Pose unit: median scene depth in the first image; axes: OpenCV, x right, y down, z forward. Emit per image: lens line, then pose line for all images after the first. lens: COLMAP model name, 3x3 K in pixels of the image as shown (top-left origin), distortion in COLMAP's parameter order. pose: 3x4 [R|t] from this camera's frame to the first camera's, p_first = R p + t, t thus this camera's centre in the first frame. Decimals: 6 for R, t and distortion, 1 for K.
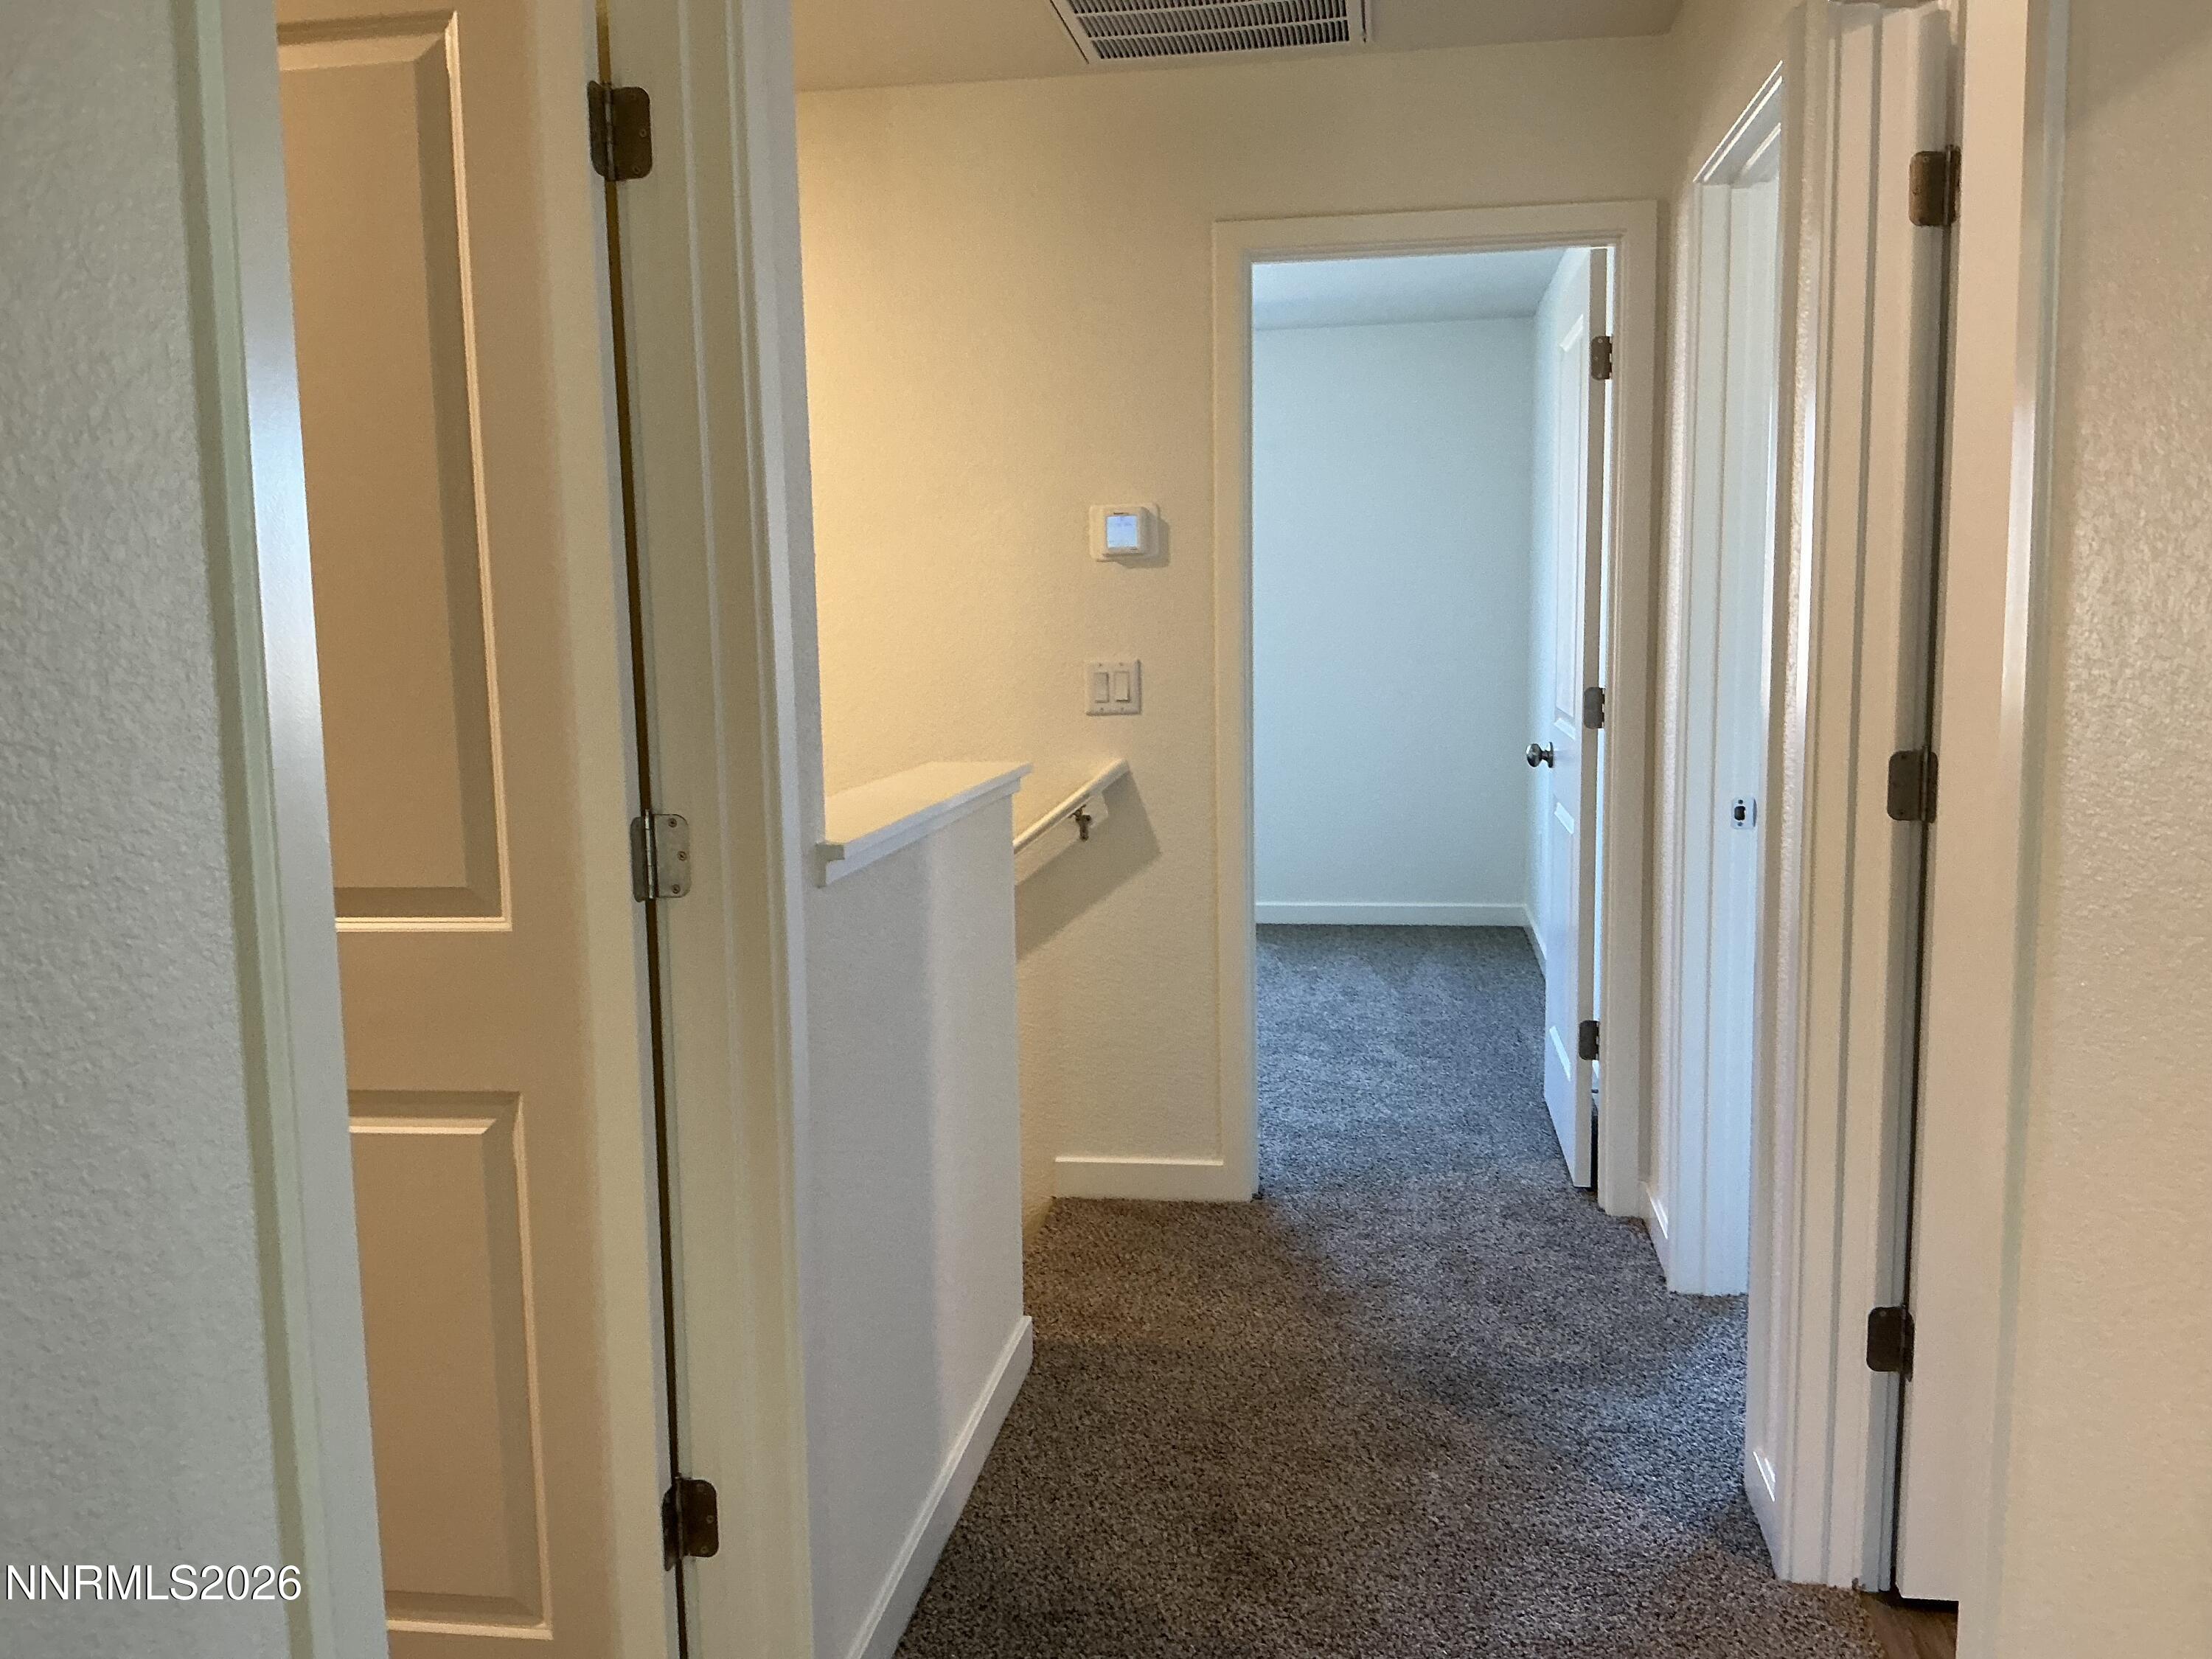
lens RADIAL K [[1842.5, 0, 1096.4], [0, 1842.5, 828.1], [0, 0, 1]] dist [0.130051, -0.268032]
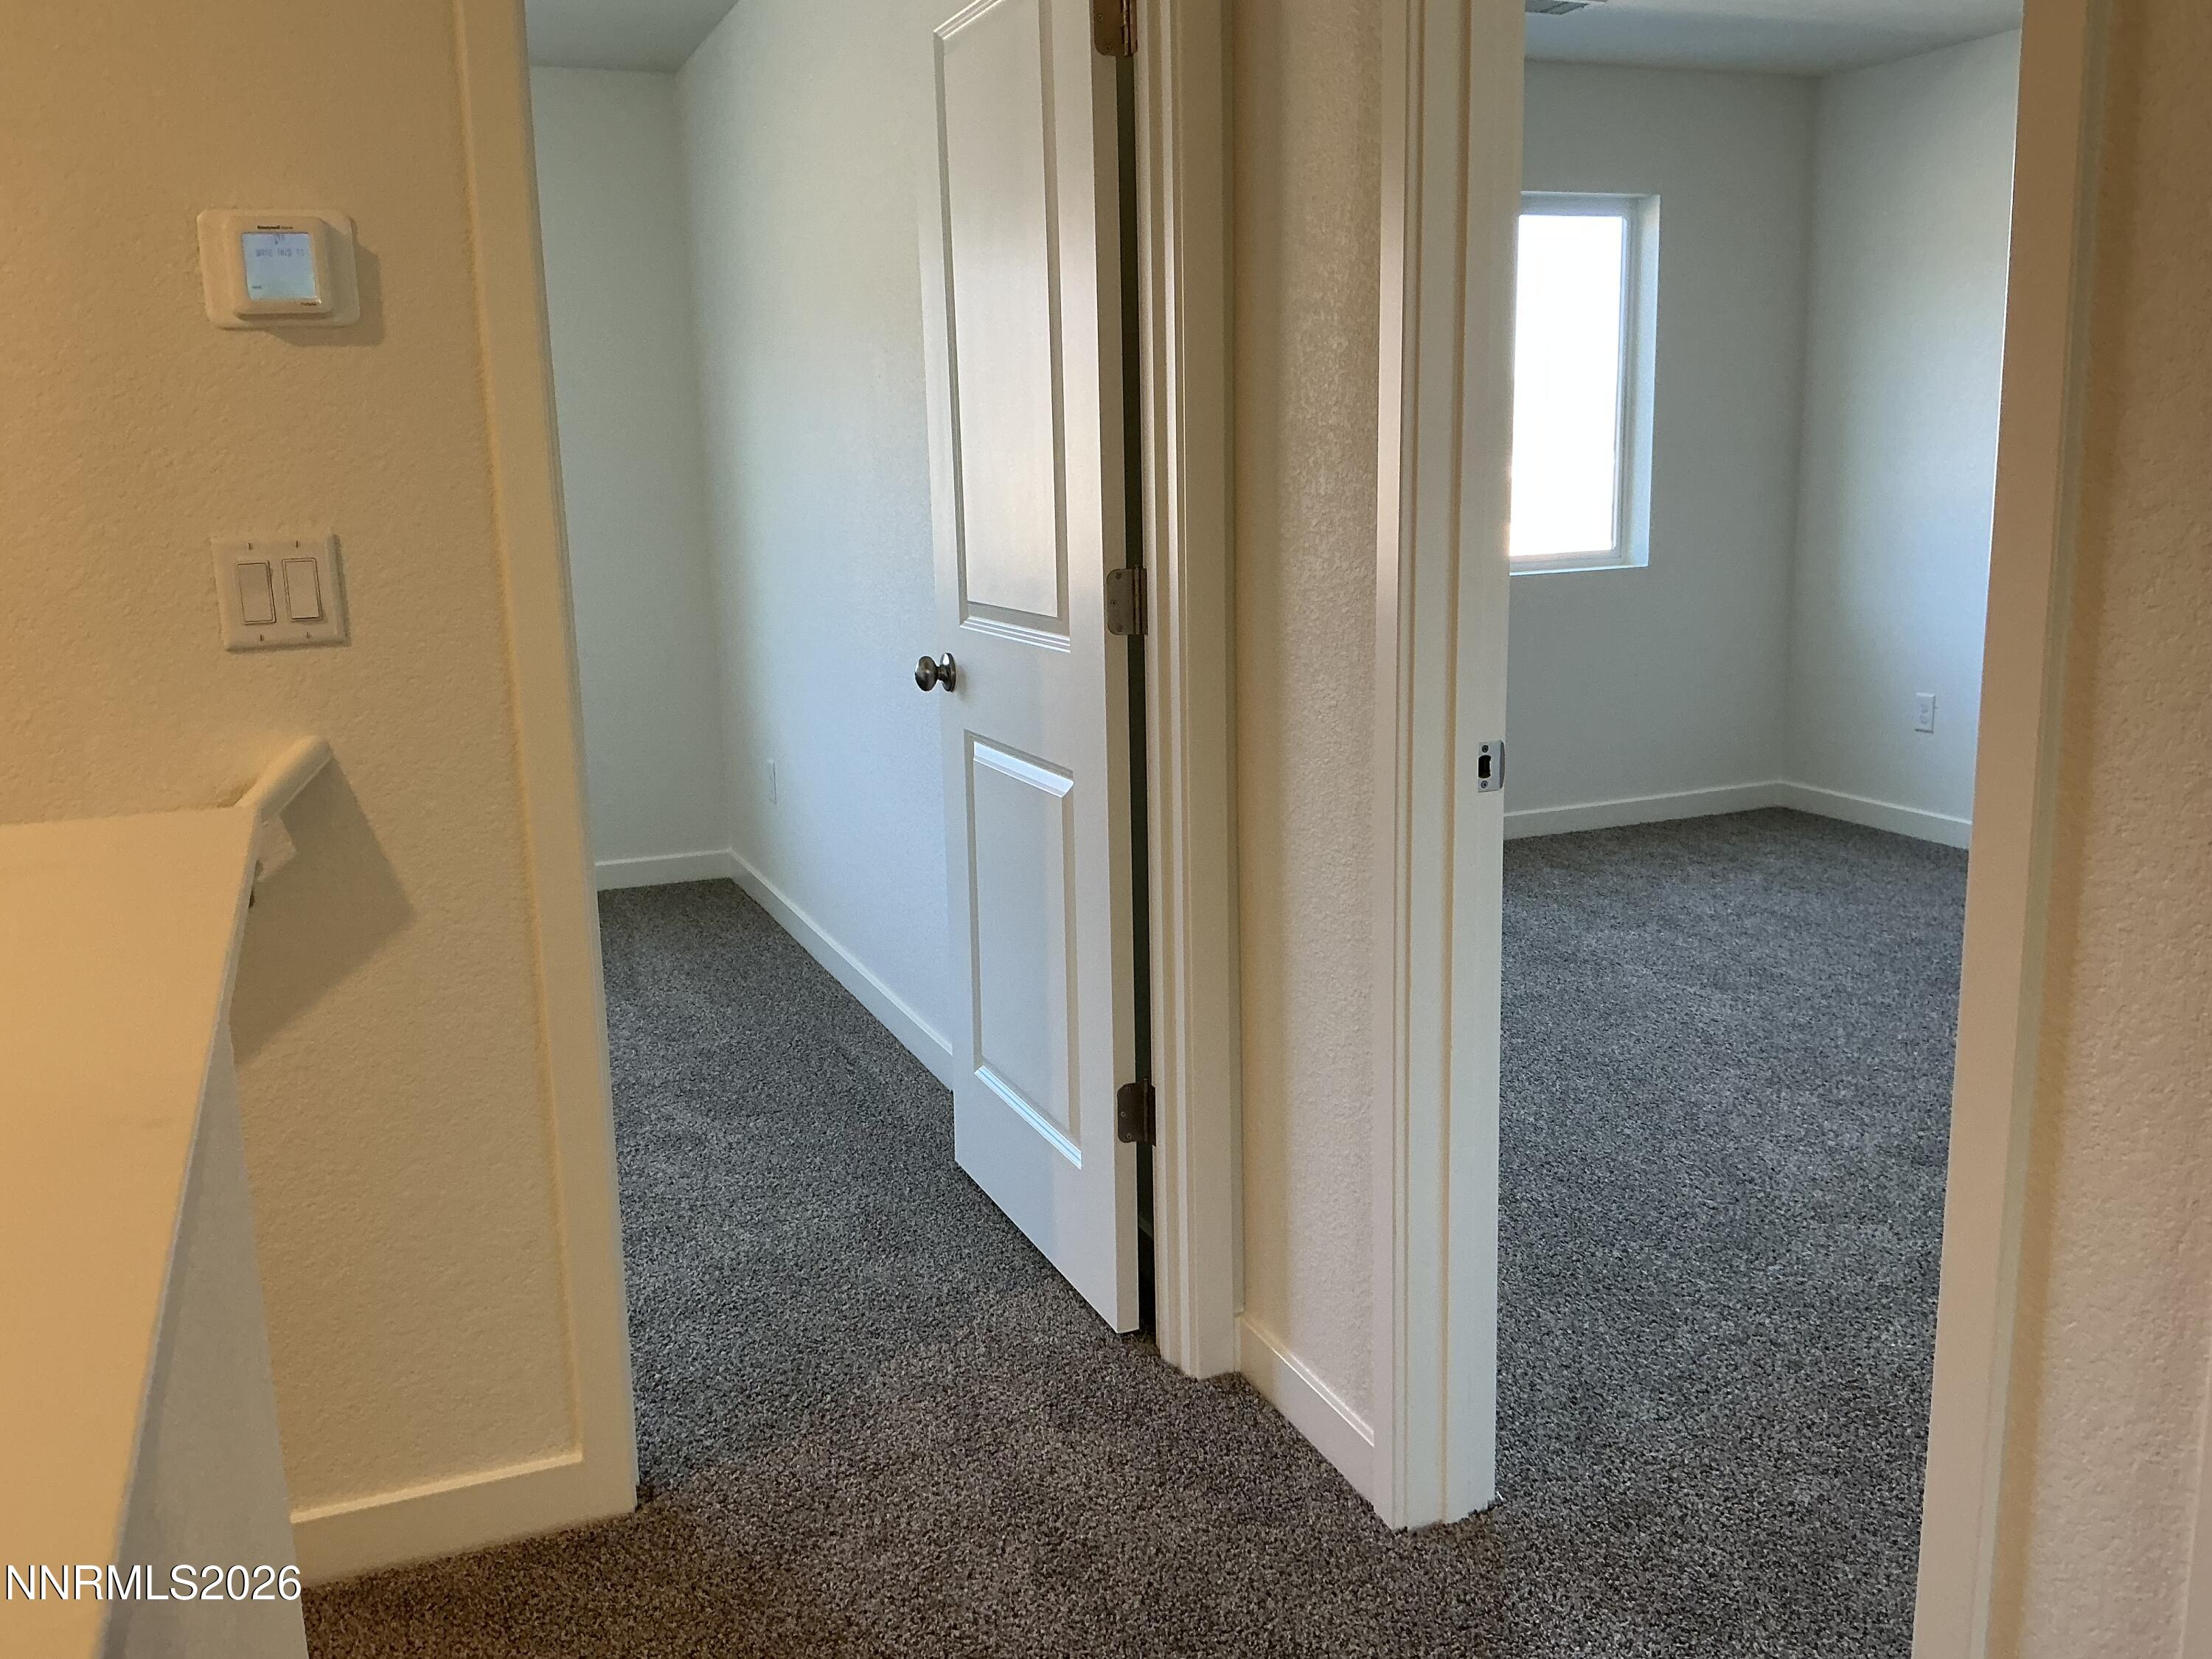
lens RADIAL K [[1842.5, 0, 1096.4], [0, 1842.5, 828.1], [0, 0, 1]] dist [0.130051, -0.268032]
pose [[0.852963, -0.102094, 0.511889, -0.067525], [0.069367, 0.994158, 0.082693, -0.040144], [-0.517341, -0.035026, 0.855062, 0.459799]]
